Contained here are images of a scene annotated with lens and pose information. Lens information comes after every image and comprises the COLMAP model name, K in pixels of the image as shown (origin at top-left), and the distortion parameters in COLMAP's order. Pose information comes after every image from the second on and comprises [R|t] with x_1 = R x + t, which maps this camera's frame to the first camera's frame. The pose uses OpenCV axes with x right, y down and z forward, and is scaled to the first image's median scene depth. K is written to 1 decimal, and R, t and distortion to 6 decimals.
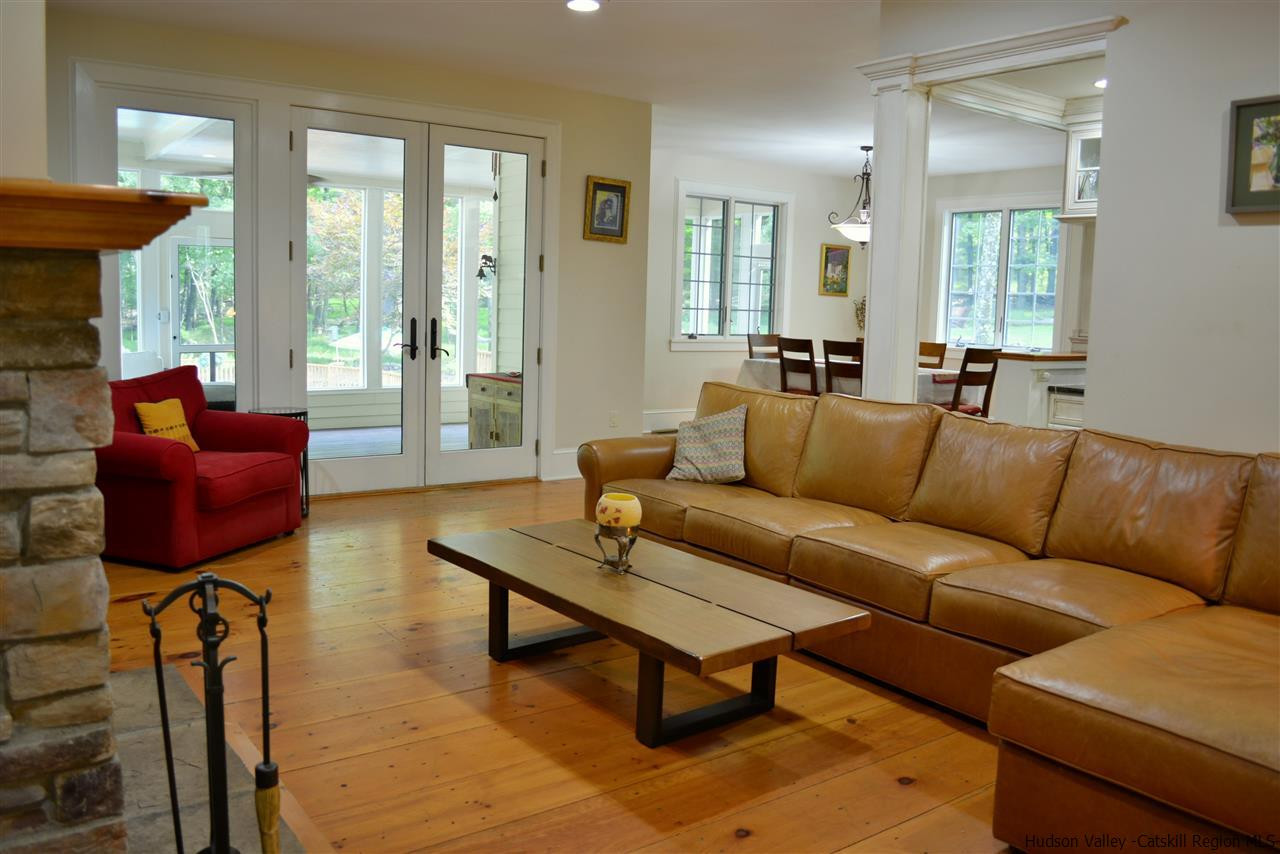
lens RADIAL K [[1011.8, 0, 635.1], [0, 1011.8, 421.2], [0, 0, 1]] dist [-0.079500, 0.007404]
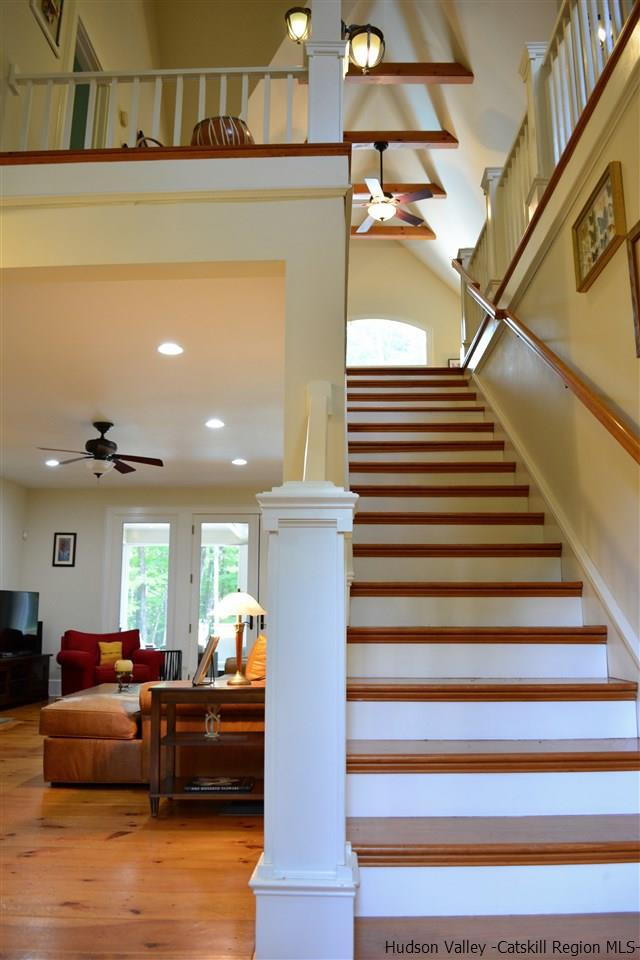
lens RADIAL K [[758.8, 0, 319.8], [0, 758.8, 484.6], [0, 0, 1]] dist [-0.079500, 0.007404]
pose [[0.792162, -0.123338, -0.597719, 0.762734], [-0.056476, 0.960351, -0.273014, 0.059099], [0.607693, 0.250028, 0.753787, -0.115656]]
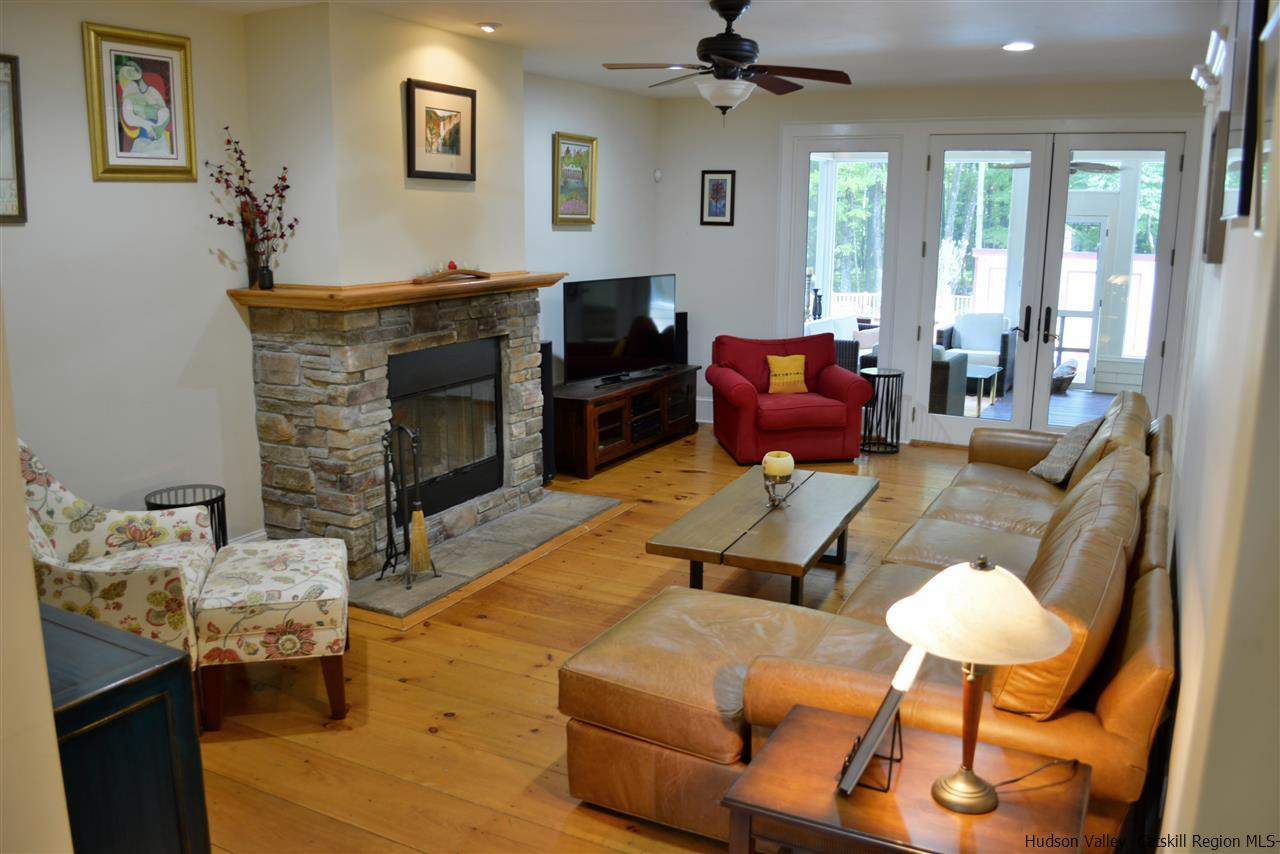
lens RADIAL K [[1011.8, 0, 638.3], [0, 1011.8, 422.8], [0, 0, 1]] dist [-0.079500, 0.007404]
pose [[0.441096, 0.165135, -0.882137, 0.563212], [-0.105047, 0.985669, 0.131989, -0.069532], [0.891291, 0.034446, 0.452122, 0.083189]]
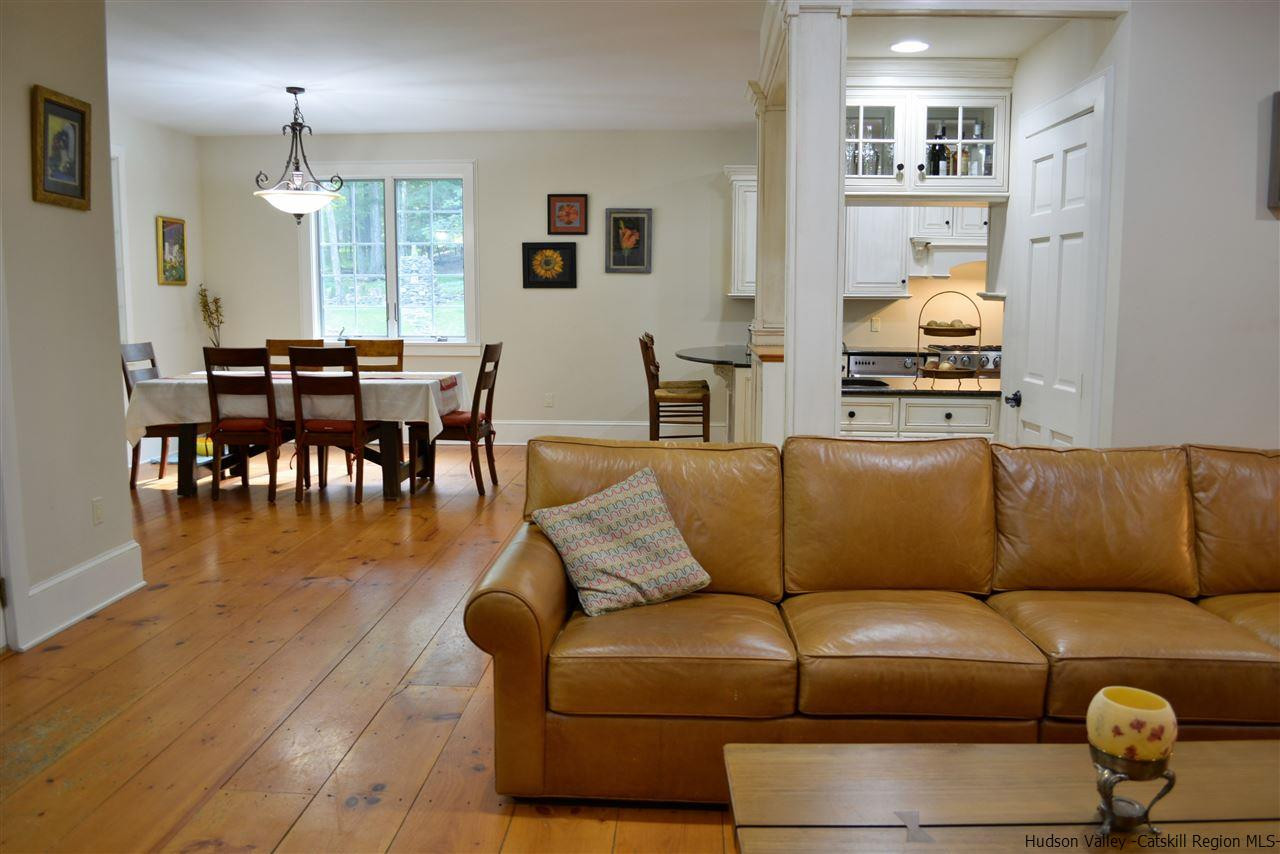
lens RADIAL K [[1011.8, 0, 638.7], [0, 1011.8, 424.7], [0, 0, 1]] dist [-0.079500, 0.007404]
pose [[0.628704, -0.128709, 0.766919, -0.268302], [0.106941, 0.991148, 0.078672, -0.066308], [-0.770256, 0.032553, 0.636903, 0.410909]]
